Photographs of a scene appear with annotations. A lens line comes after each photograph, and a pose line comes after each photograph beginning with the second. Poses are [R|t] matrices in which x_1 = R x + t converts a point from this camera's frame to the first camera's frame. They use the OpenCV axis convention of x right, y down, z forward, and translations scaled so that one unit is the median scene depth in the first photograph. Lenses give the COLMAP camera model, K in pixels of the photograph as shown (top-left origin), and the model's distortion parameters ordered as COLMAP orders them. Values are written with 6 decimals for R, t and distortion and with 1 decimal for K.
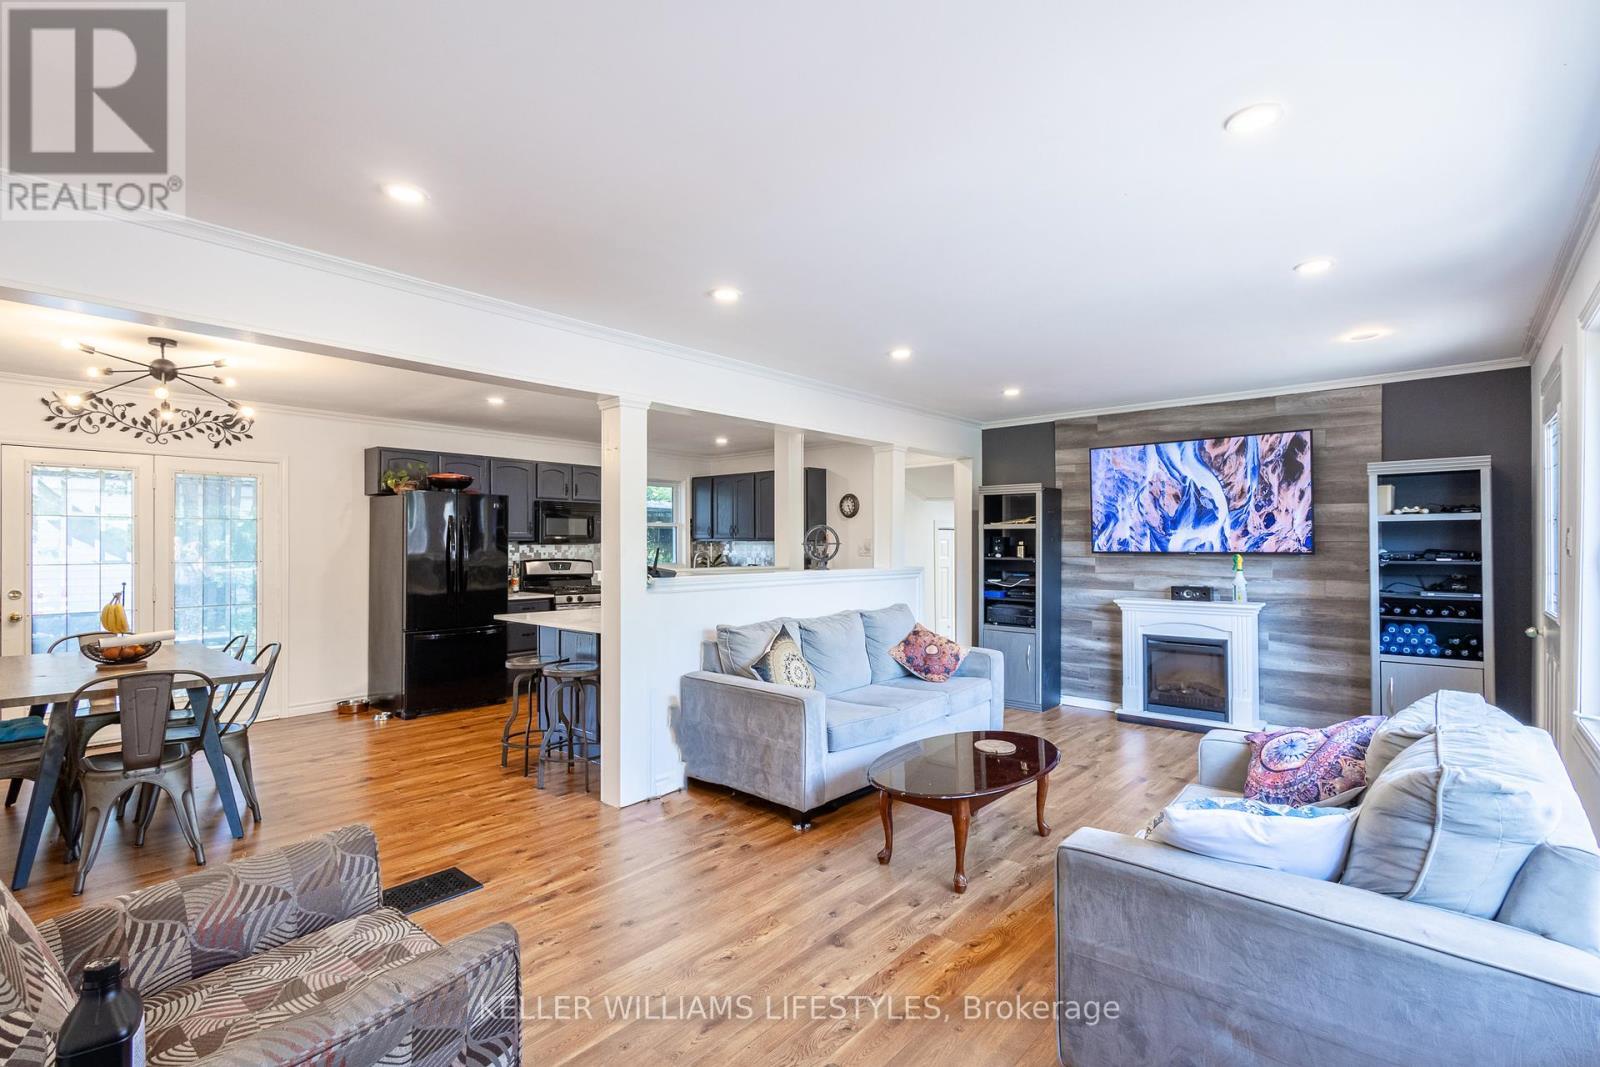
lens RADIAL K [[732.1, 0, 799.5], [0, 732.1, 548.2], [0, 0, 1]] dist [0.009221, -0.001216]
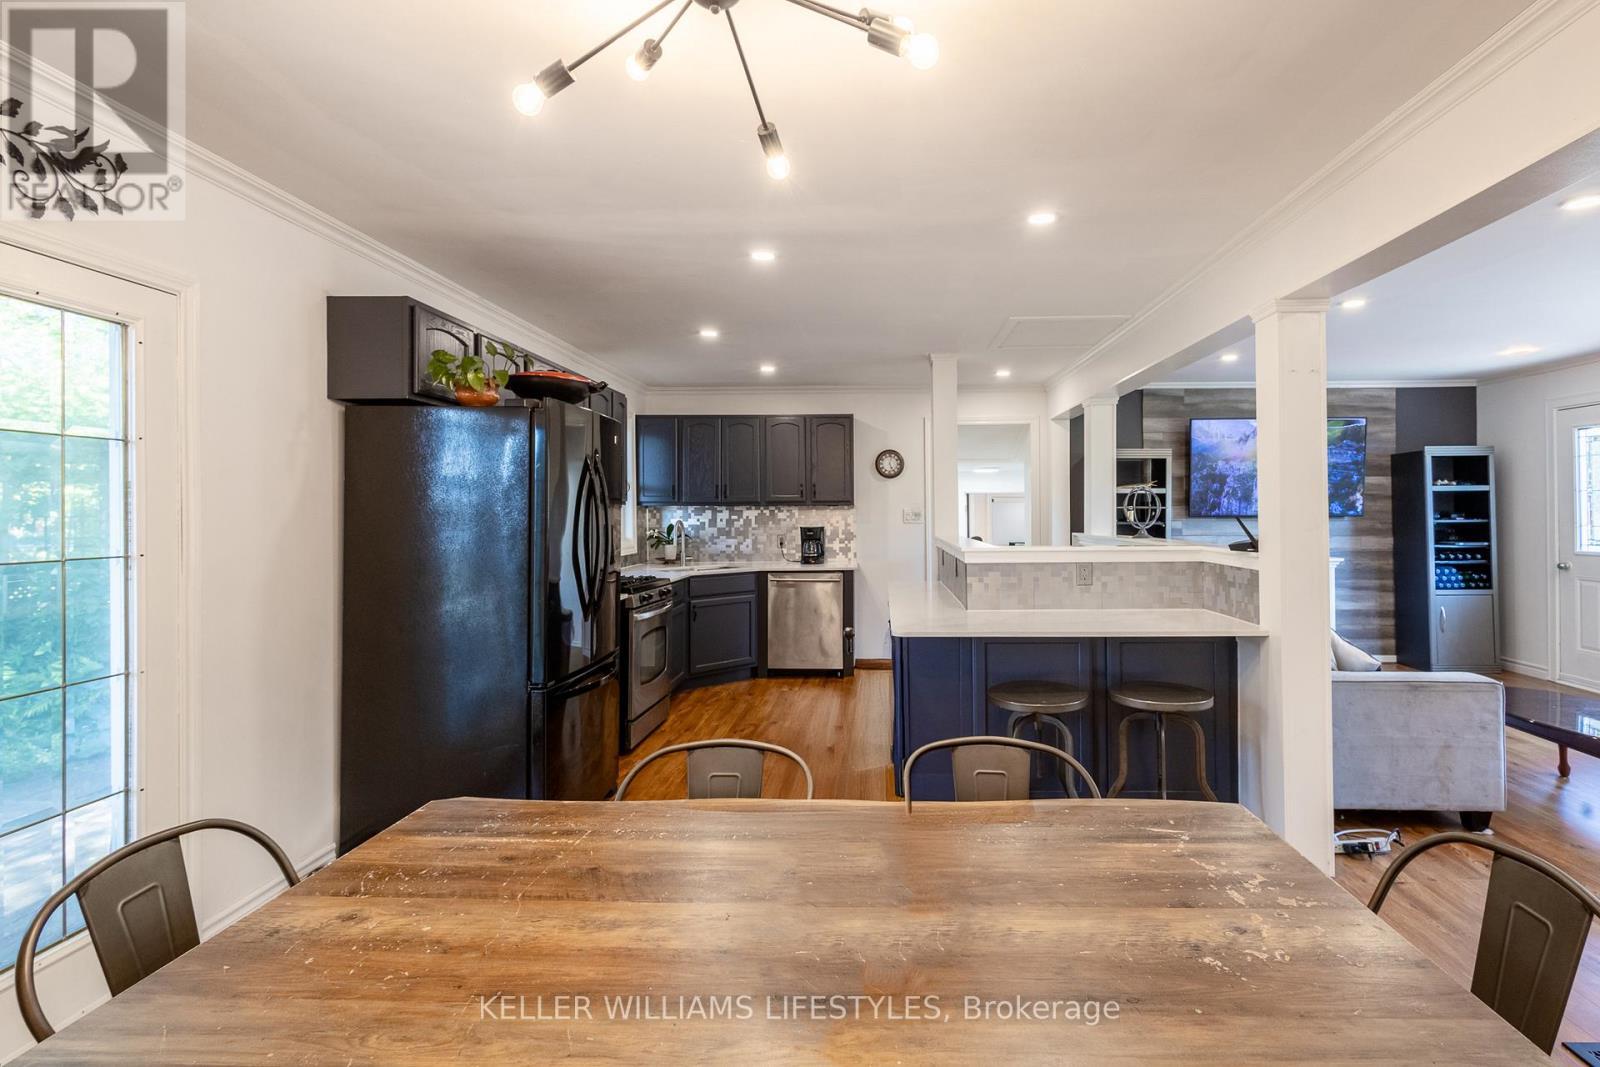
lens RADIAL K [[761.8, 0, 870.4], [0, 761.8, 505.5], [0, 0, 1]] dist [-0.003011, -0.001432]
pose [[0.762467, 0.003139, 0.647020, -0.682471], [0.006677, 0.999897, -0.012720, 0.000991], [-0.646993, 0.014019, 0.762367, 0.467570]]
